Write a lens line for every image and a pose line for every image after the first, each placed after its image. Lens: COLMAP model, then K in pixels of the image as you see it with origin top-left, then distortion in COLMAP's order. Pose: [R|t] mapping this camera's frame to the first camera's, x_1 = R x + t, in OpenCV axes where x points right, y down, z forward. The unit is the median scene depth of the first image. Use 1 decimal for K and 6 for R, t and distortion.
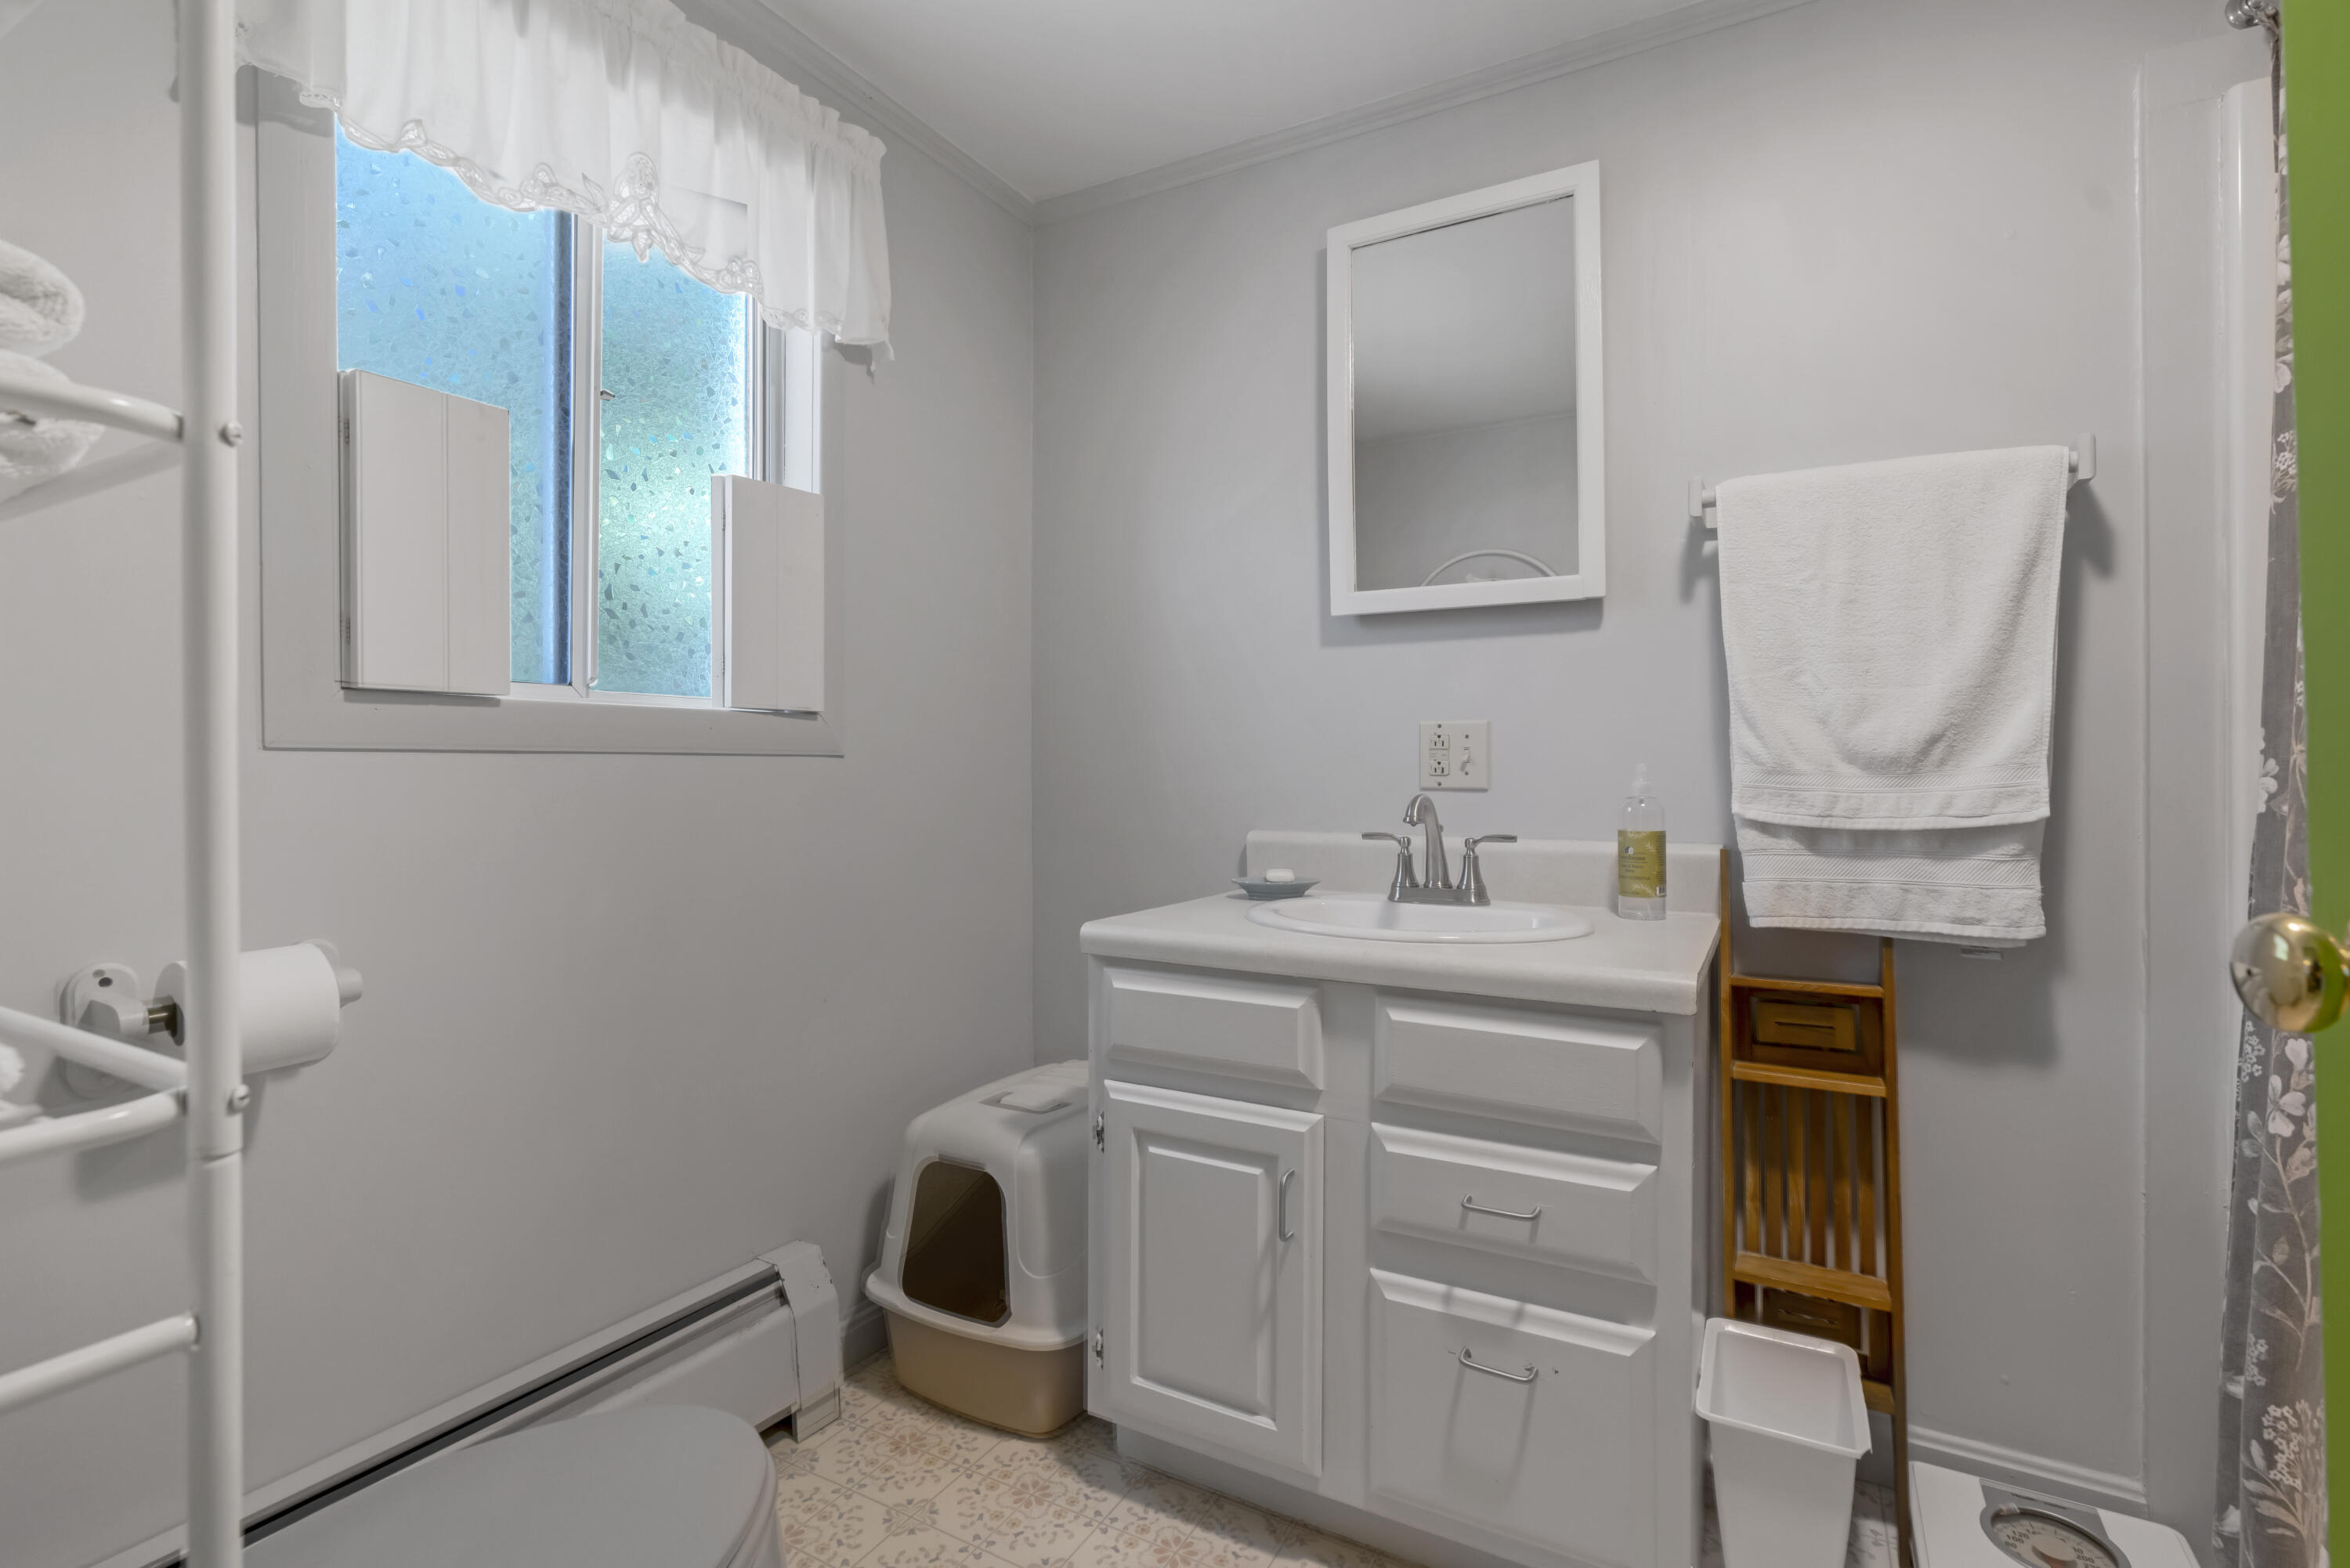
lens RADIAL K [[1072.4, 0, 1176.2], [0, 1072.4, 772.3], [0, 0, 1]] dist [-0.001975, 0.000958]
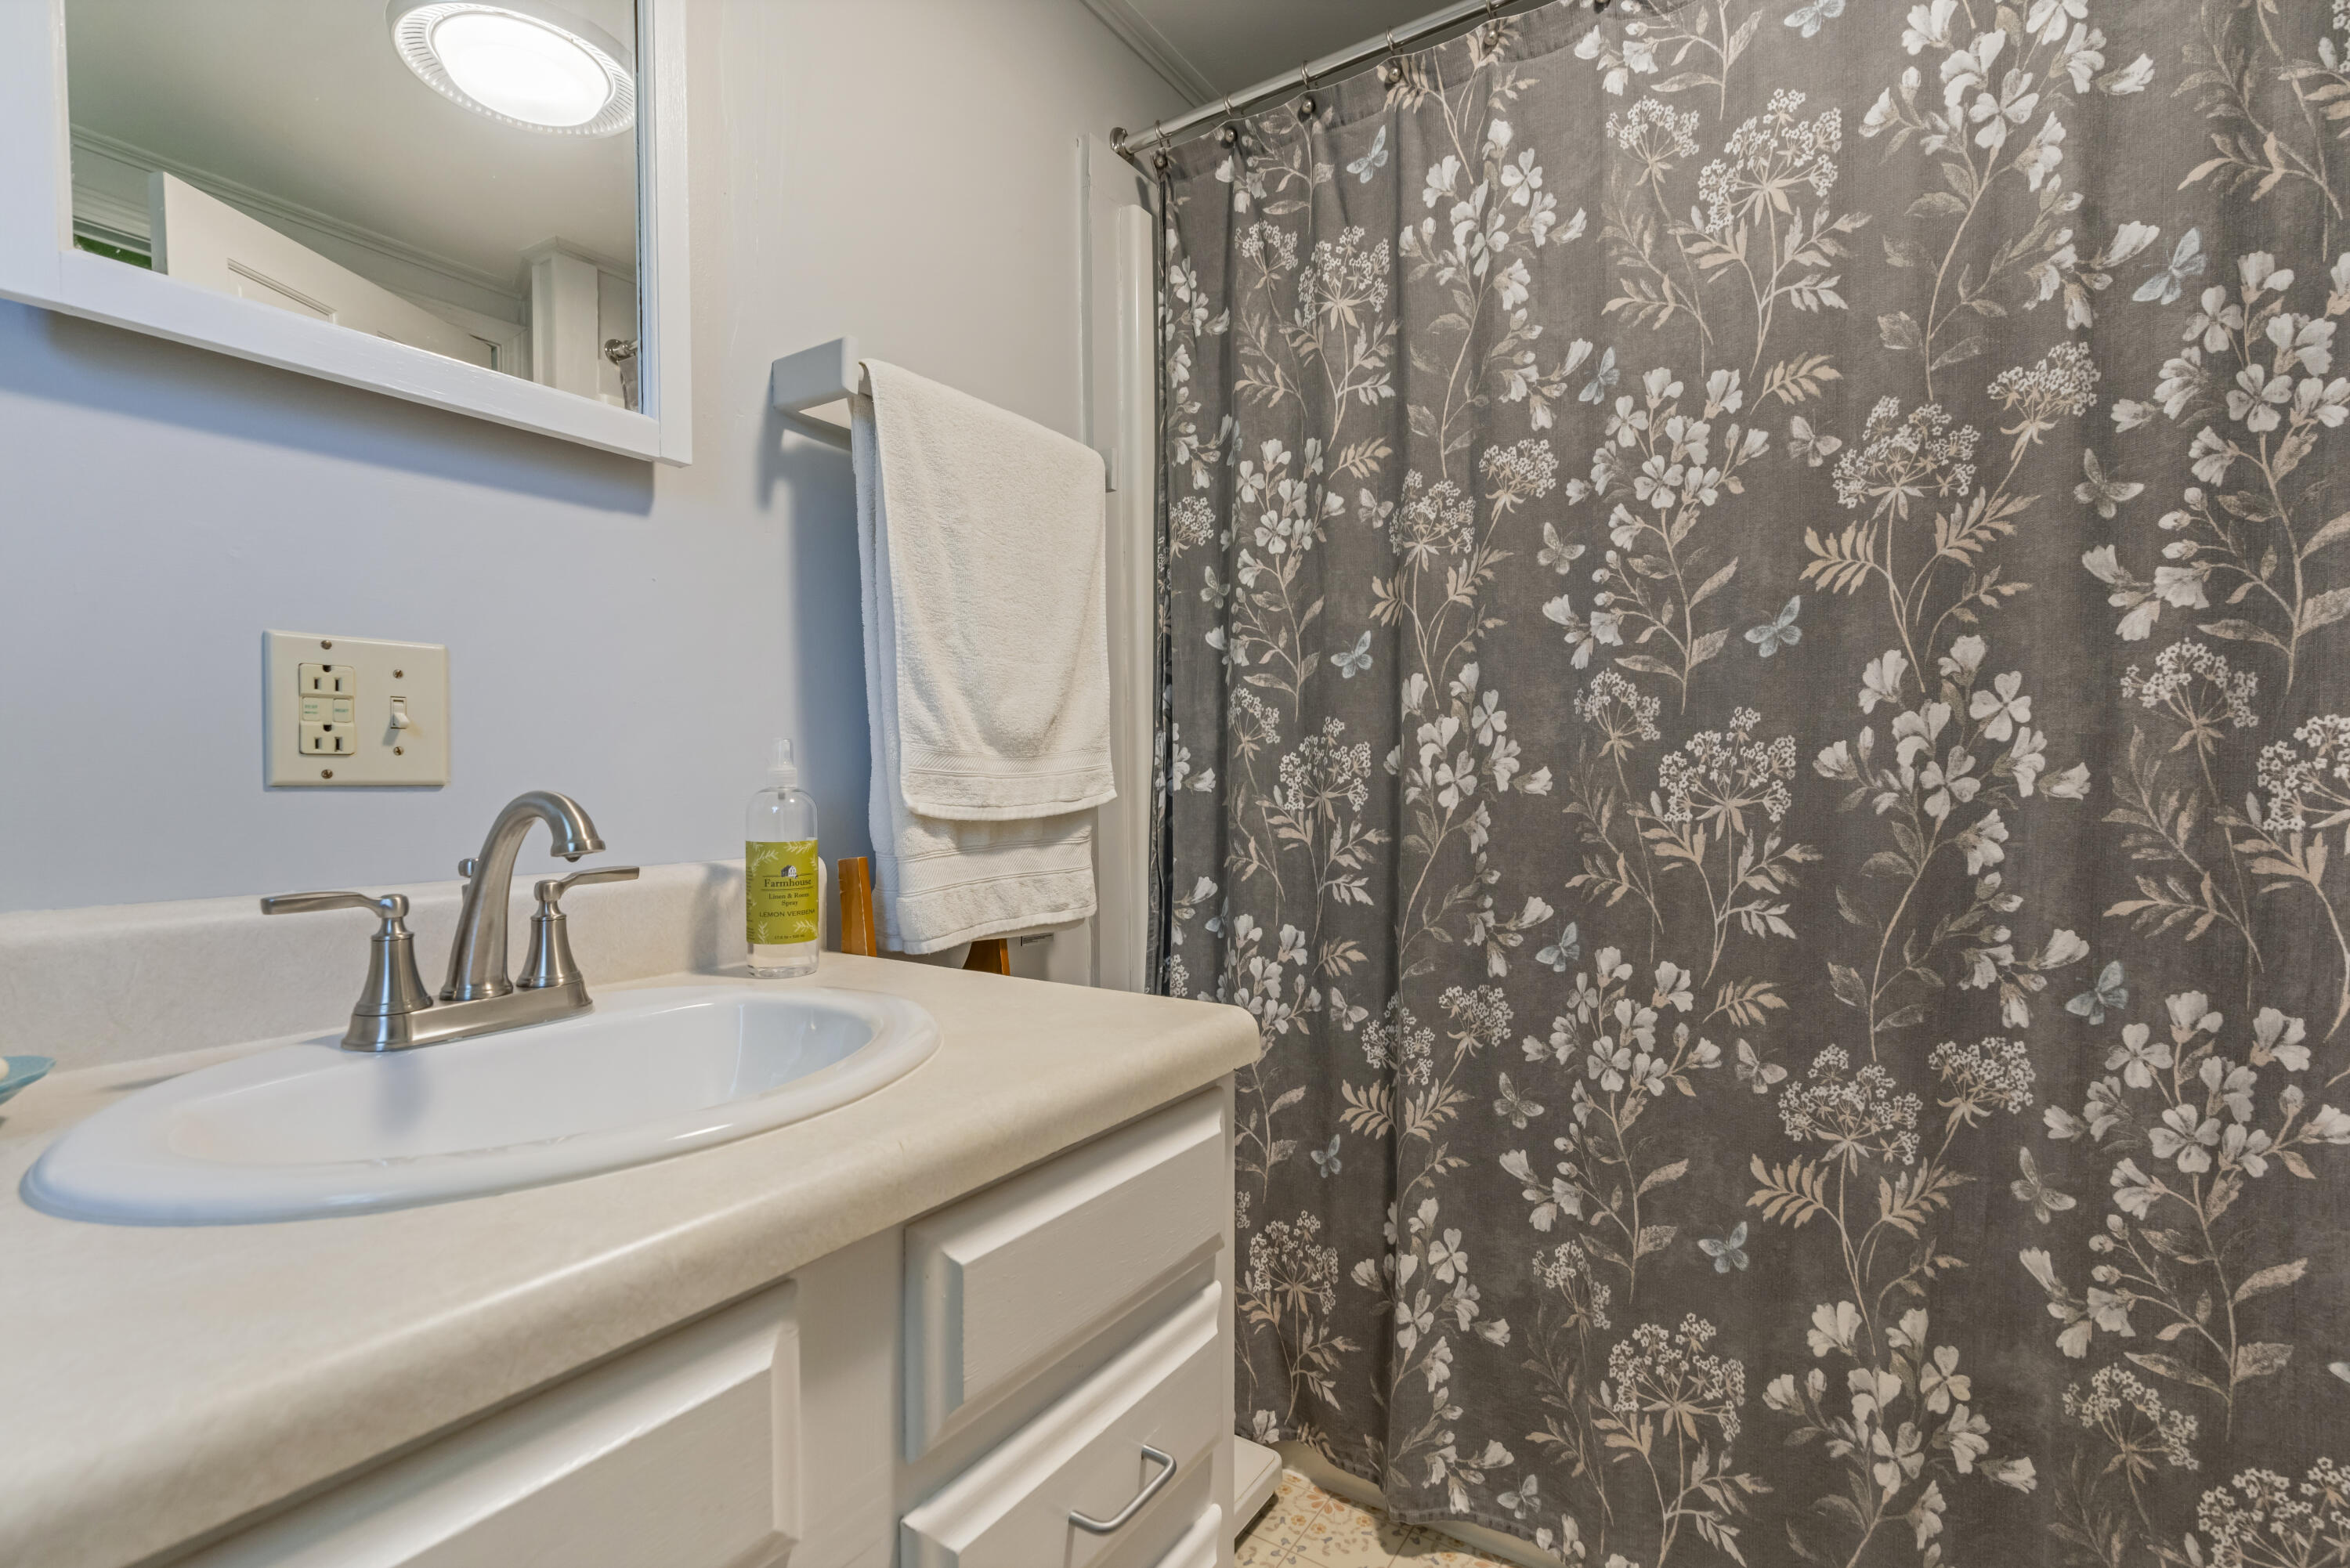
lens RADIAL K [[1072.4, 0, 1178.4], [0, 1072.4, 784.9], [0, 0, 1]] dist [-0.001975, 0.000958]
pose [[0.062760, -0.008422, 0.997993, -0.198050], [0.008279, 0.999934, 0.007918, 0.016499], [-0.997994, 0.007766, 0.062825, 0.691506]]
